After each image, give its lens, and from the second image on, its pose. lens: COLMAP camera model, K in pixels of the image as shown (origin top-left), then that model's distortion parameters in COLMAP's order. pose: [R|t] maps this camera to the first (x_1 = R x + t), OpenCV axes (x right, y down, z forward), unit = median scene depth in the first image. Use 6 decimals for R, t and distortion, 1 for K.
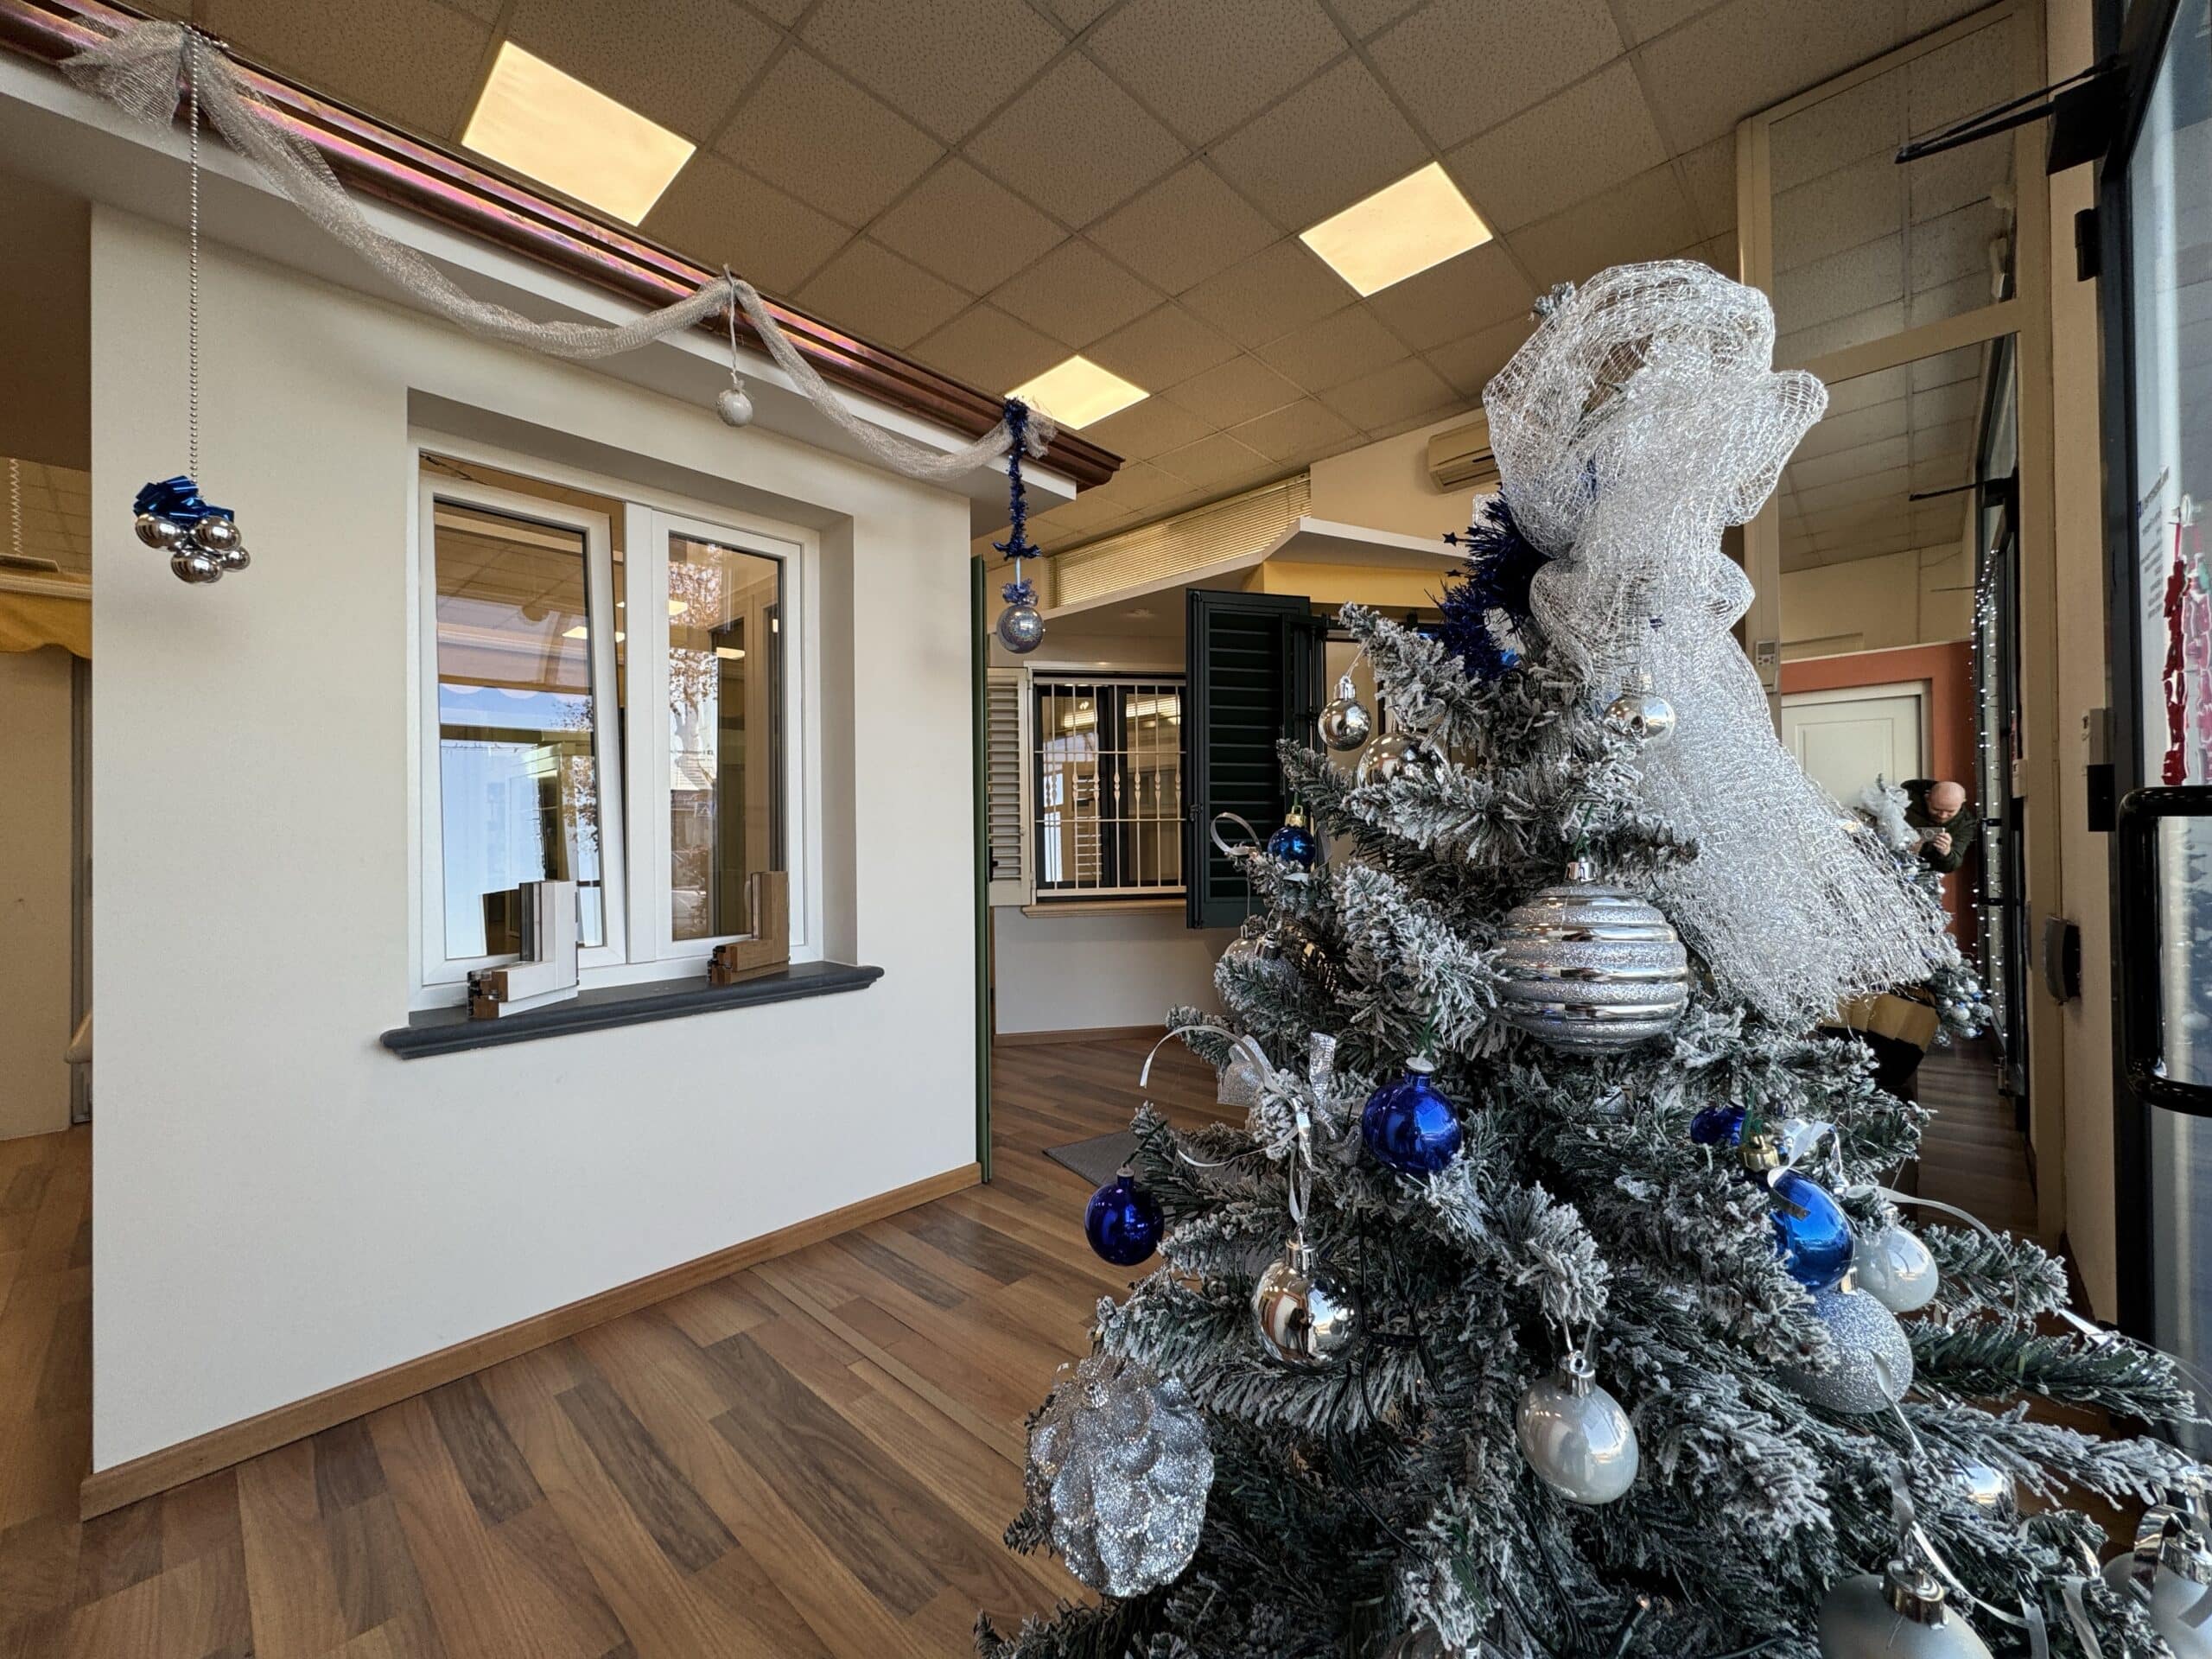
lens RADIAL K [[874.0, 0, 1106.0], [0, 874.0, 829.5], [0, 0, 1]] dist [-0.002030, -0.000203]
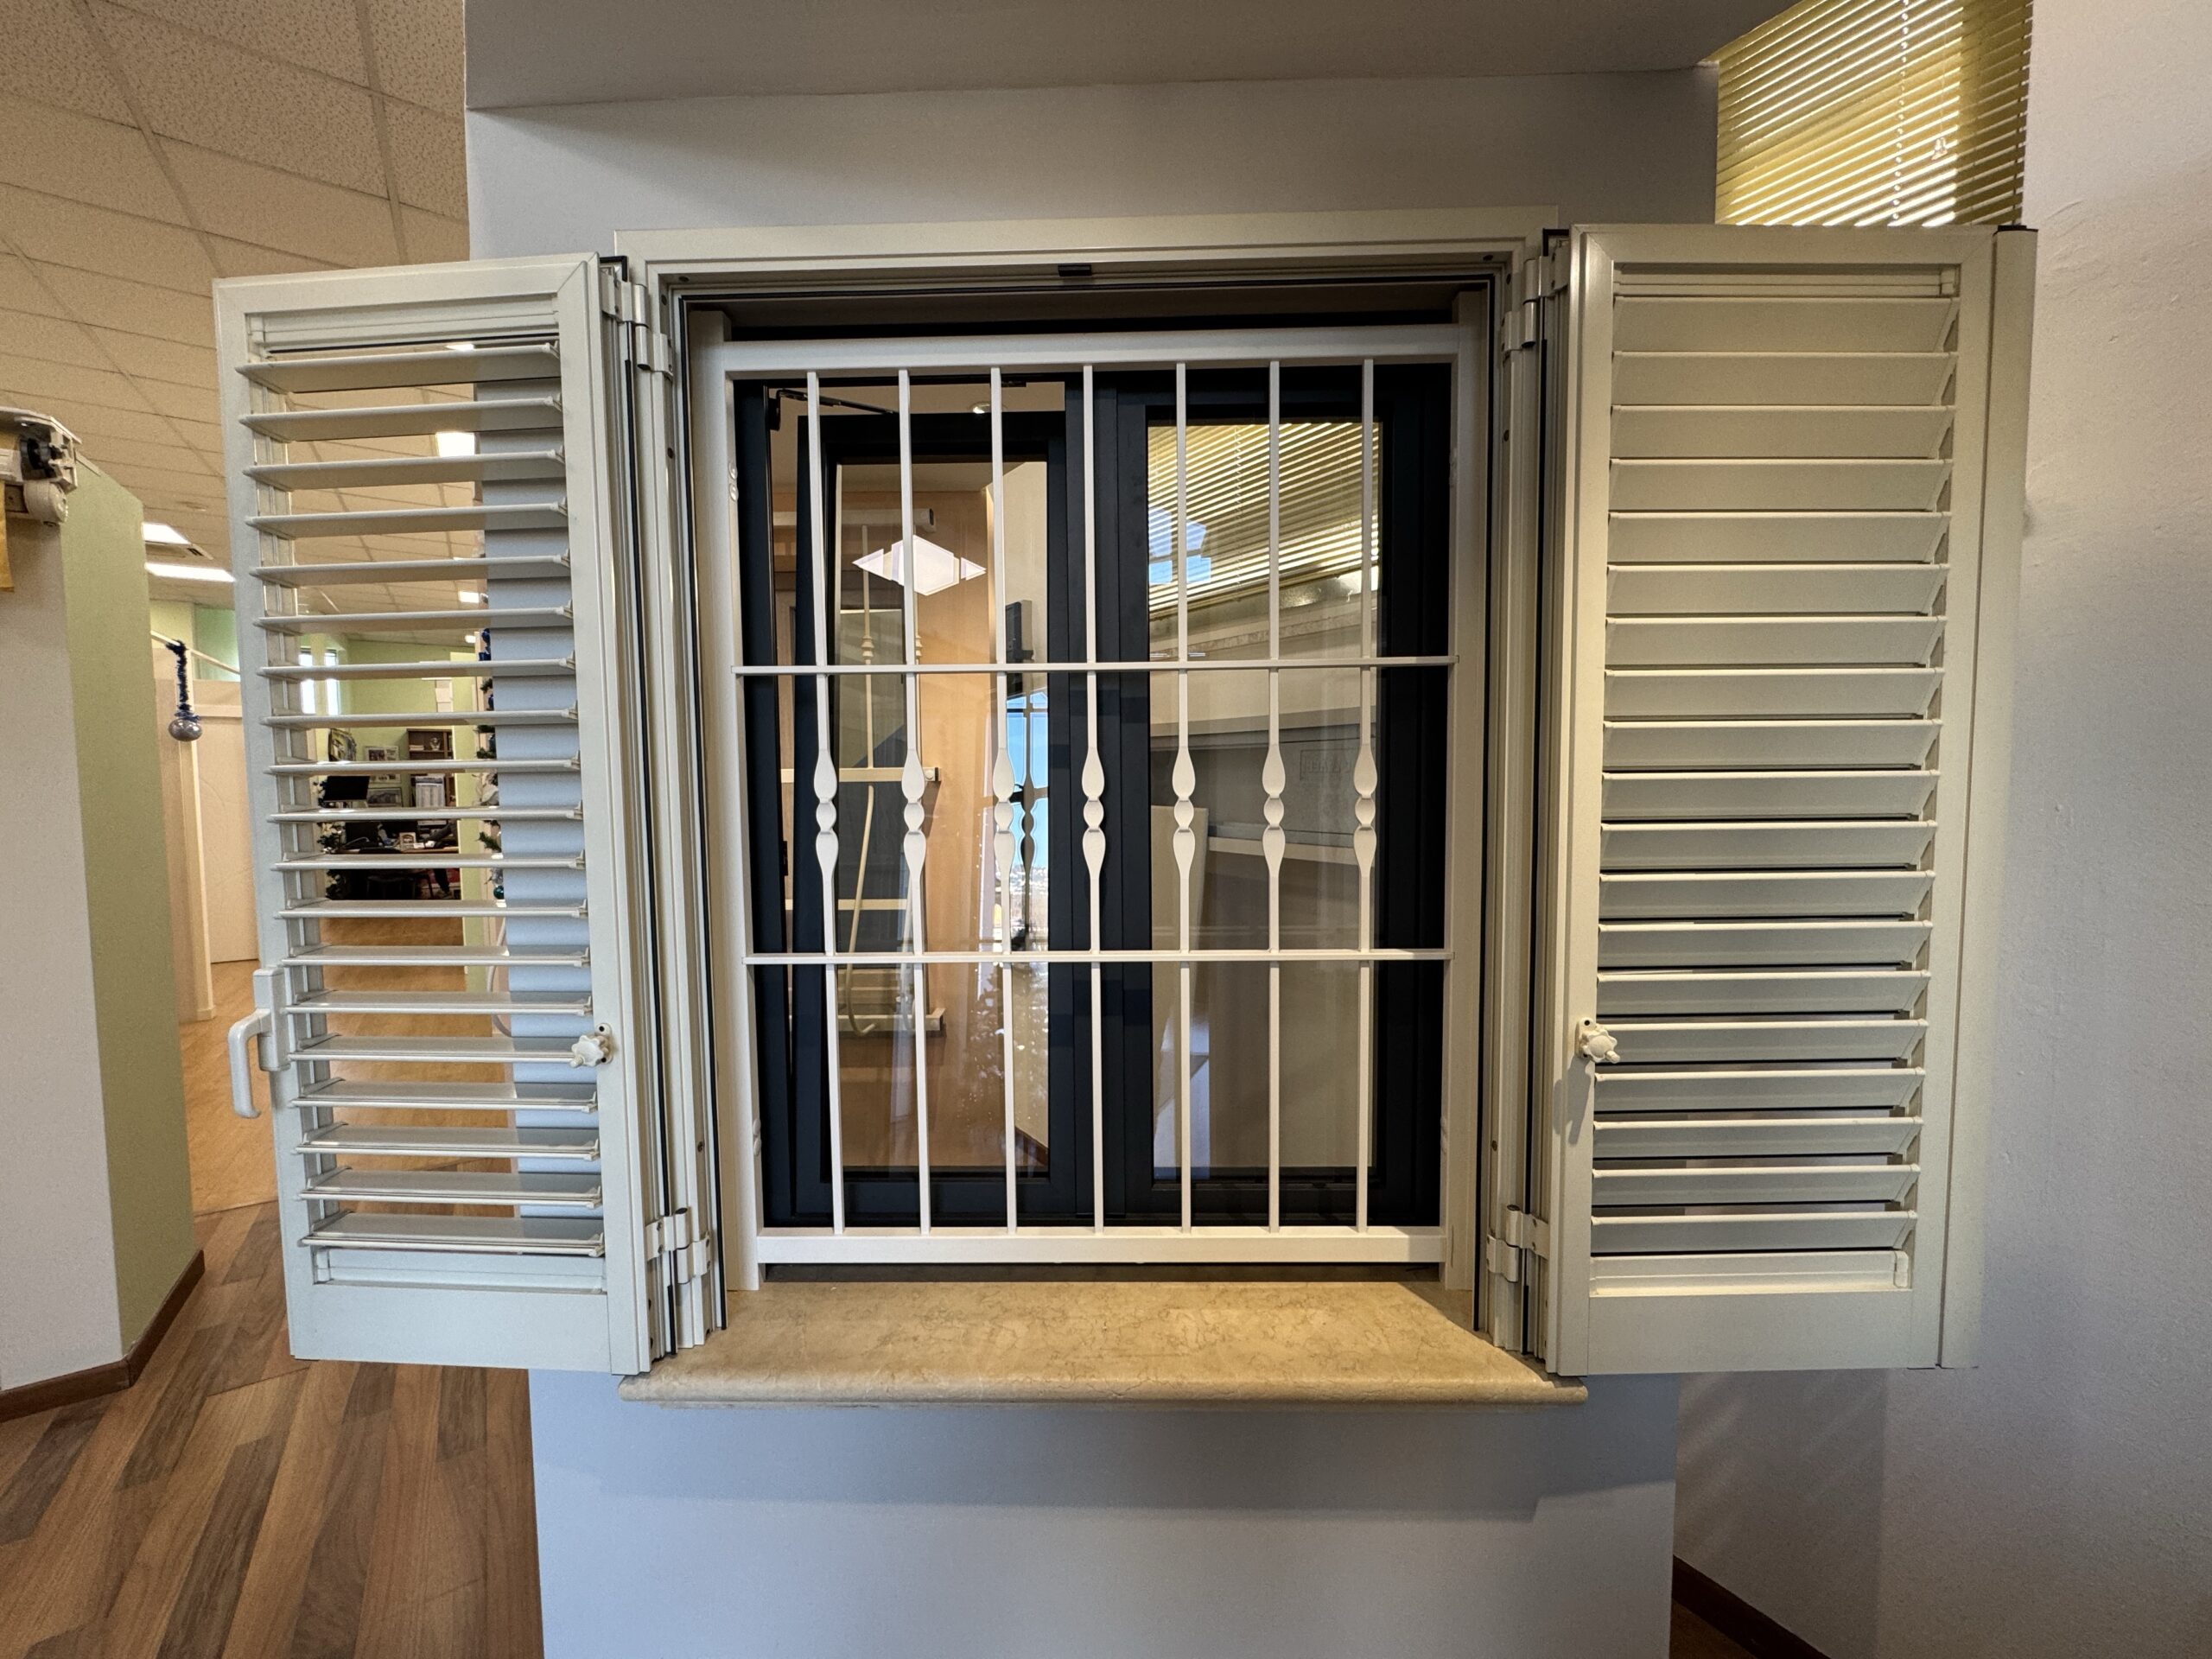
lens RADIAL K [[874.0, 0, 1106.0], [0, 874.0, 829.5], [0, 0, 1]] dist [-0.002030, -0.000203]
pose [[0.978149, 0.011886, -0.207565, 0.064163], [0.003013, 0.997449, 0.071316, -0.060821], [0.207884, -0.070383, 0.975618, 0.765406]]
